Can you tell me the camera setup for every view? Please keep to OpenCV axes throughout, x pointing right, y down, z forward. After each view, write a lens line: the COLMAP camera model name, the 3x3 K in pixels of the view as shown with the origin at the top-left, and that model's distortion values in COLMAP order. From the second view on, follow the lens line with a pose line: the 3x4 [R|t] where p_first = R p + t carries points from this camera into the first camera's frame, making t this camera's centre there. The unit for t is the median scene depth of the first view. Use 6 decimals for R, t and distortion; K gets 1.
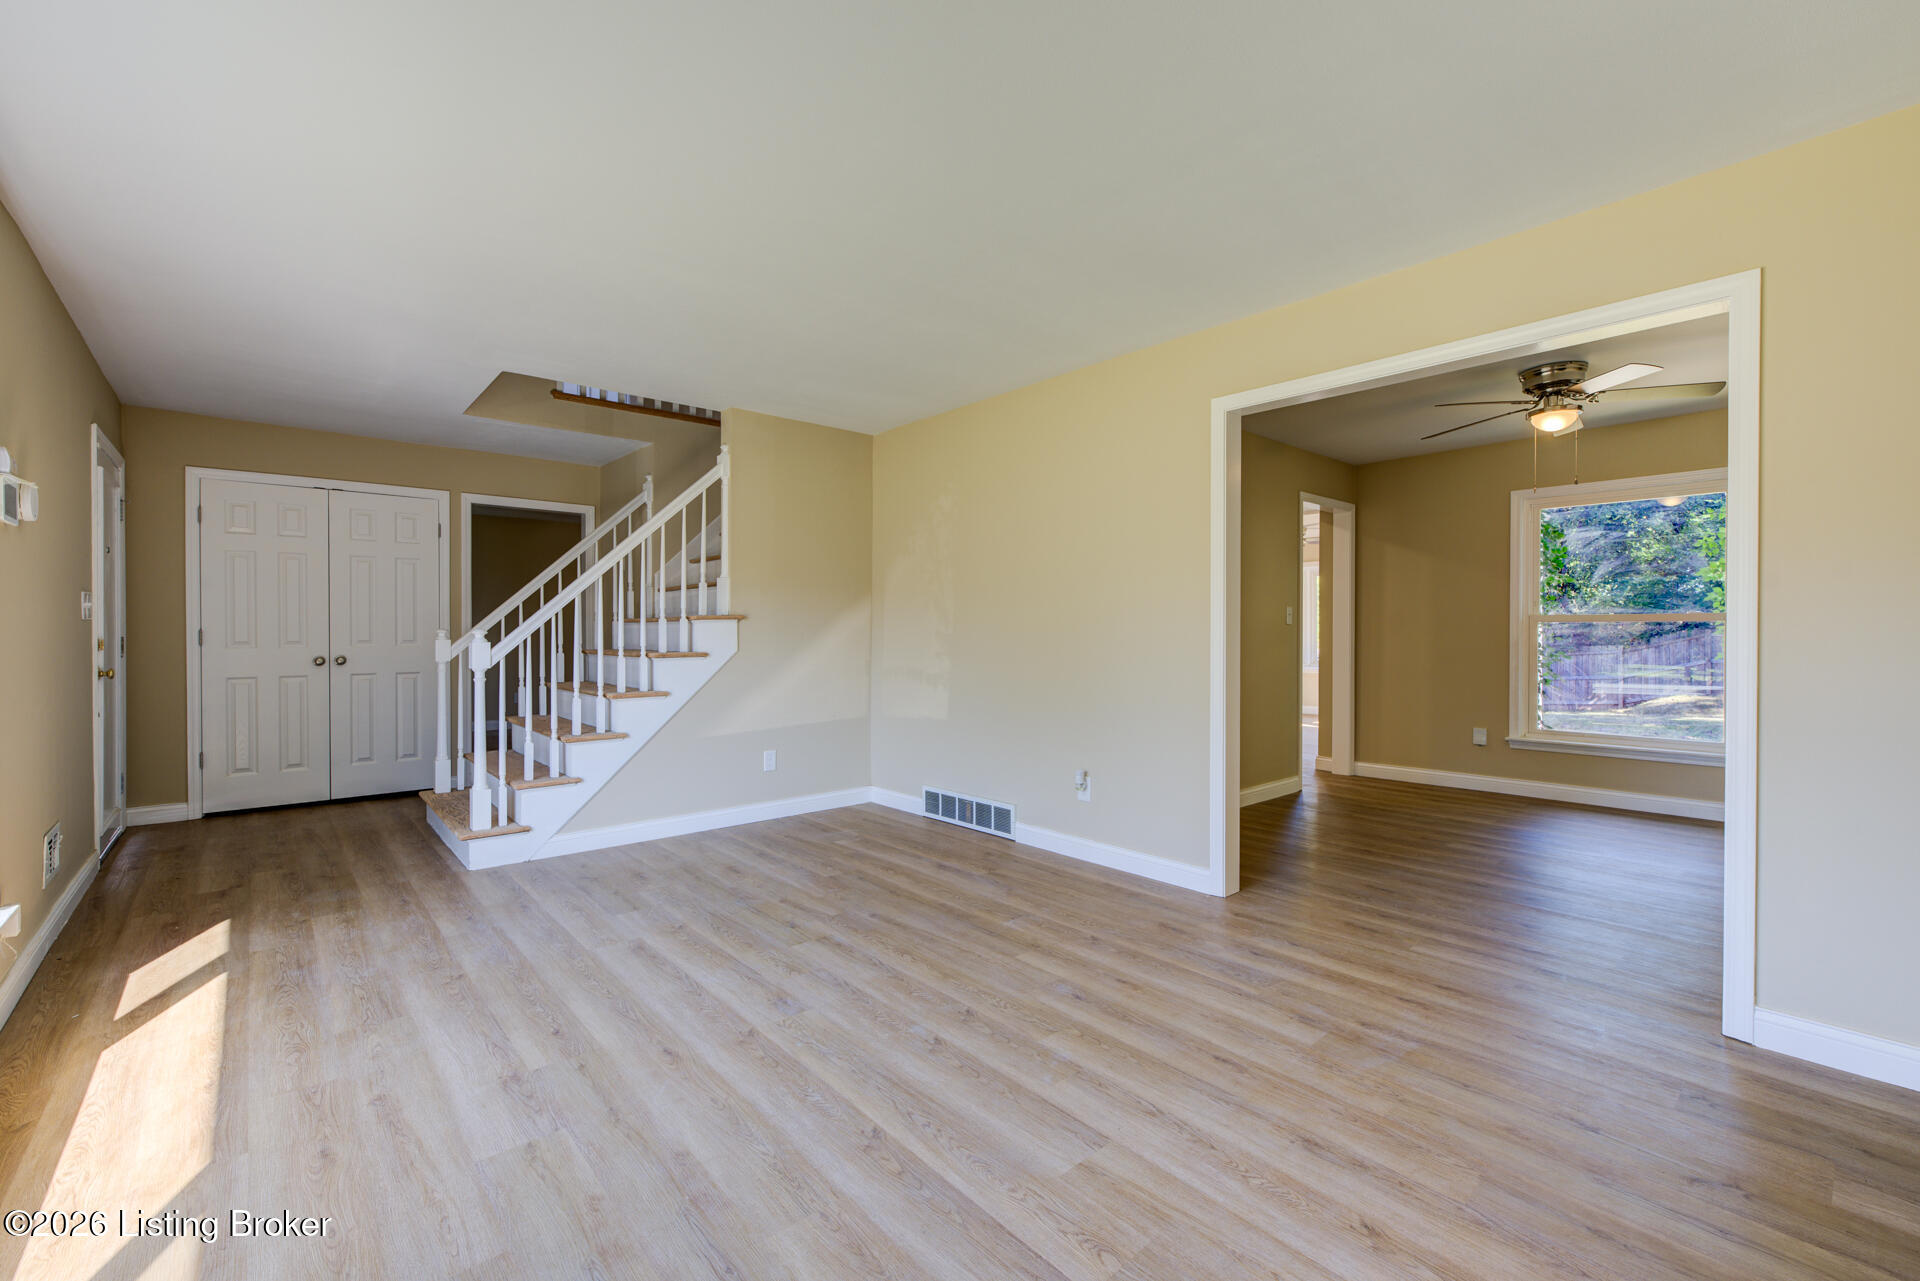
lens RADIAL K [[802.3, 0, 960.0], [0, 802.3, 640.5], [0, 0, 1]] dist [0.000068, 0.000075]
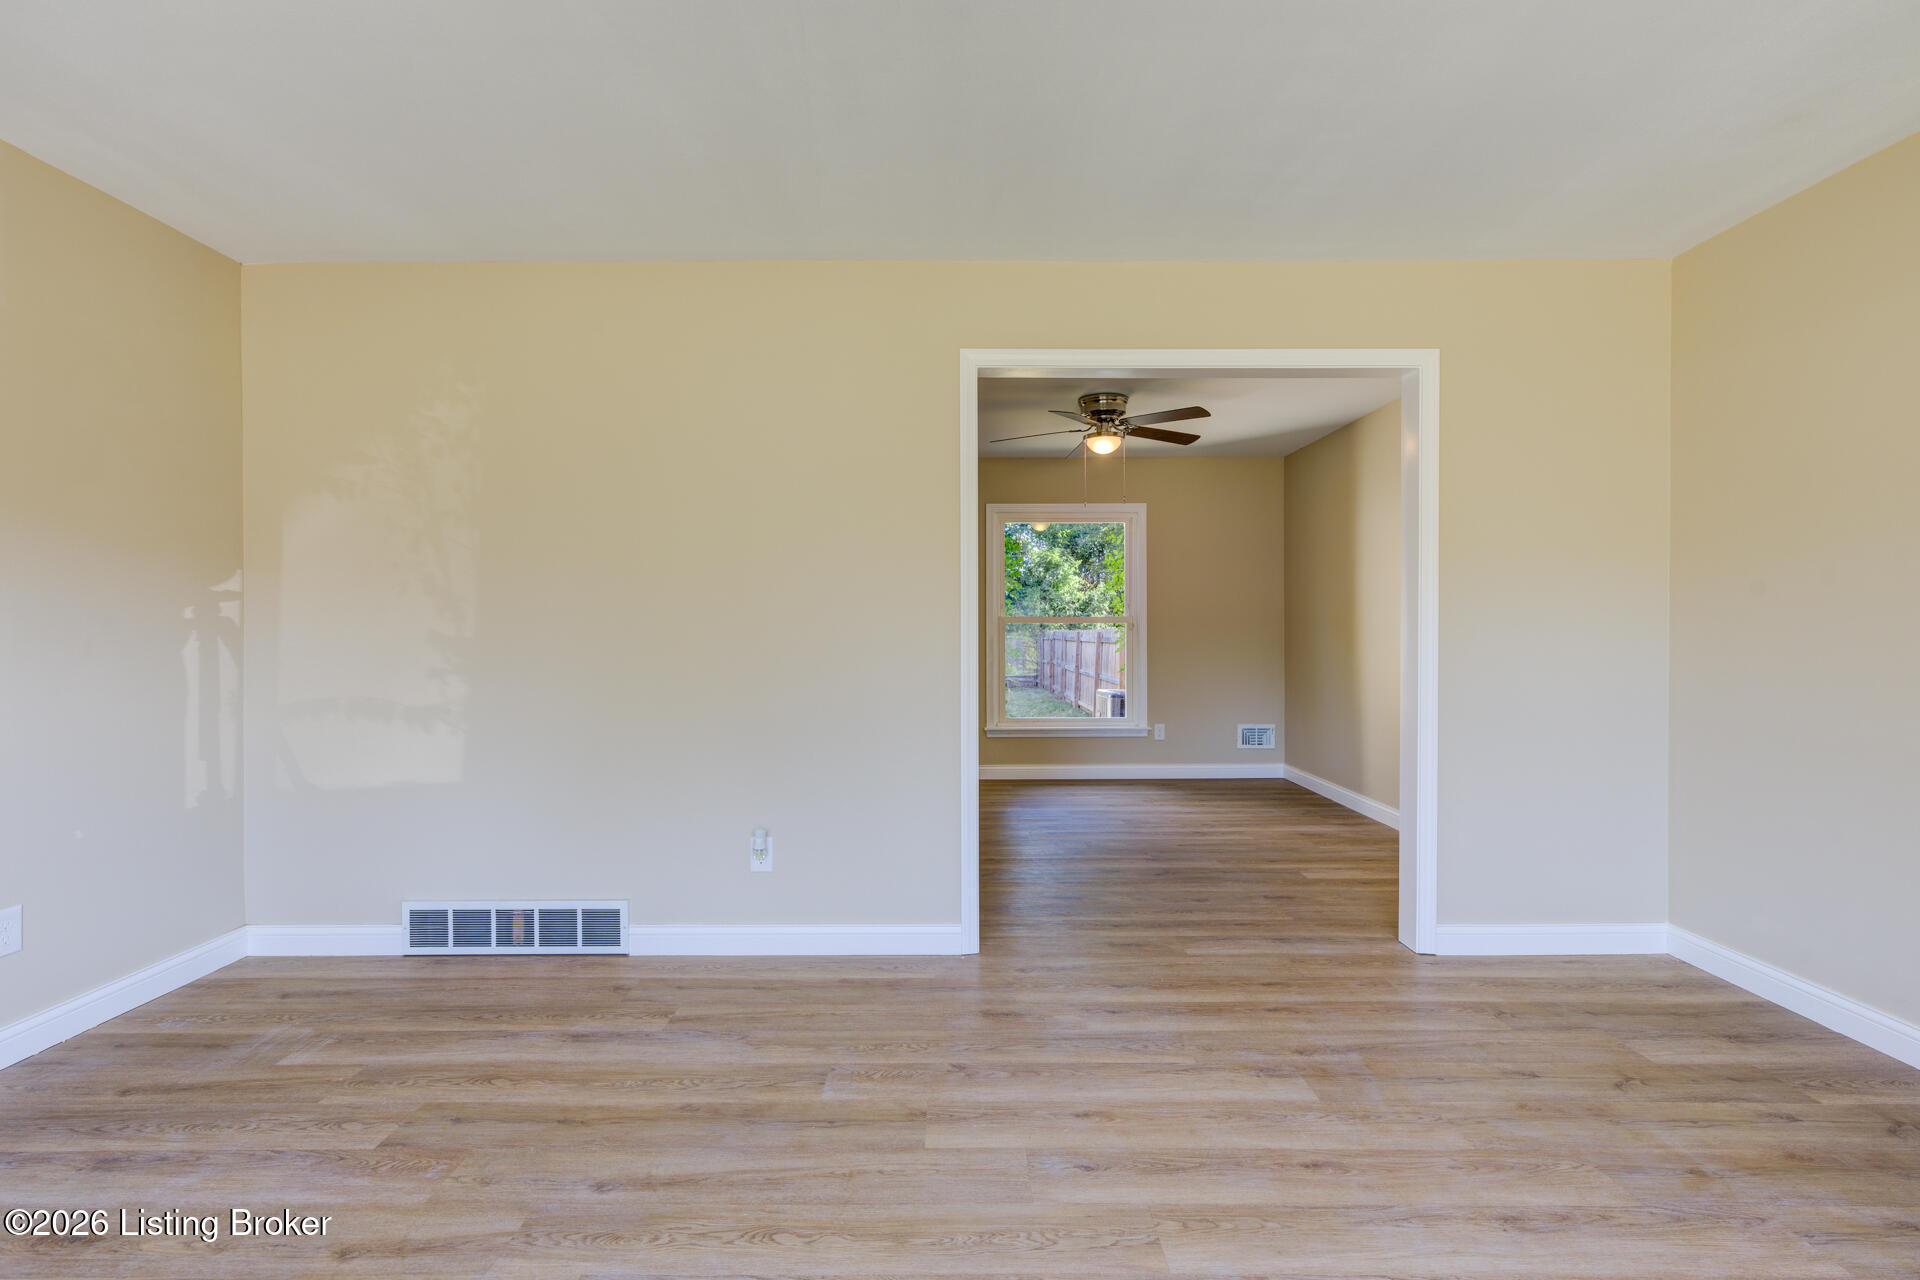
lens RADIAL K [[841.7, 0, 952.4], [0, 841.7, 635.6], [0, 0, 1]] dist [-0.000971, 0.000464]
pose [[0.661644, -0.006327, 0.749792, -0.334754], [0.009674, 0.999953, -0.000098, -0.008437], [-0.749756, 0.007318, 0.661674, 0.436067]]
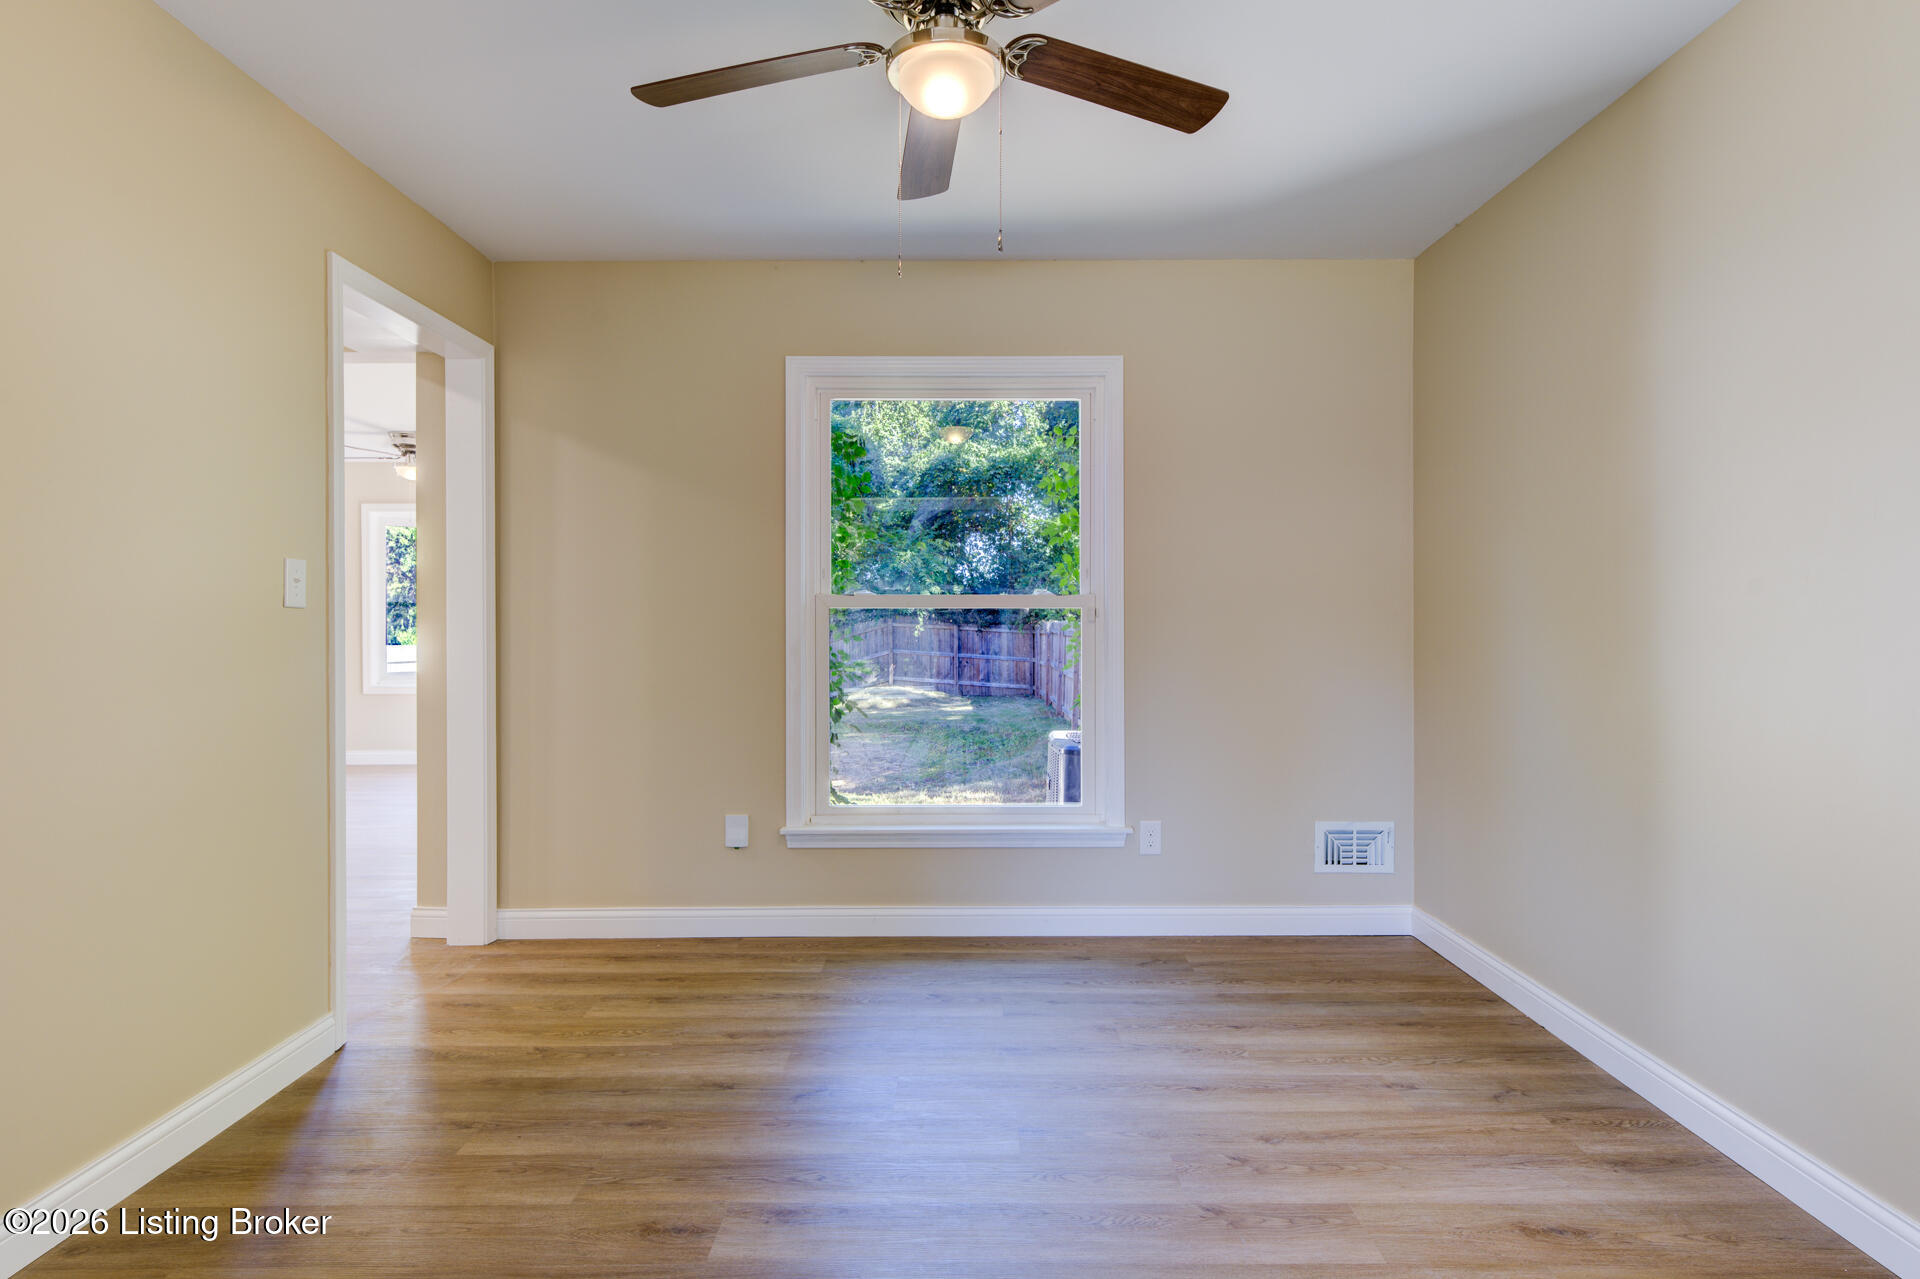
lens RADIAL K [[987.6, 0, 962.4], [0, 987.6, 620.4], [0, 0, 1]] dist [0.019916, -0.000059]
pose [[0.658920, -0.000977, 0.752213, 0.443579], [0.009018, 0.999938, -0.006600, -0.014196], [-0.752159, 0.011132, 0.658887, 0.783839]]
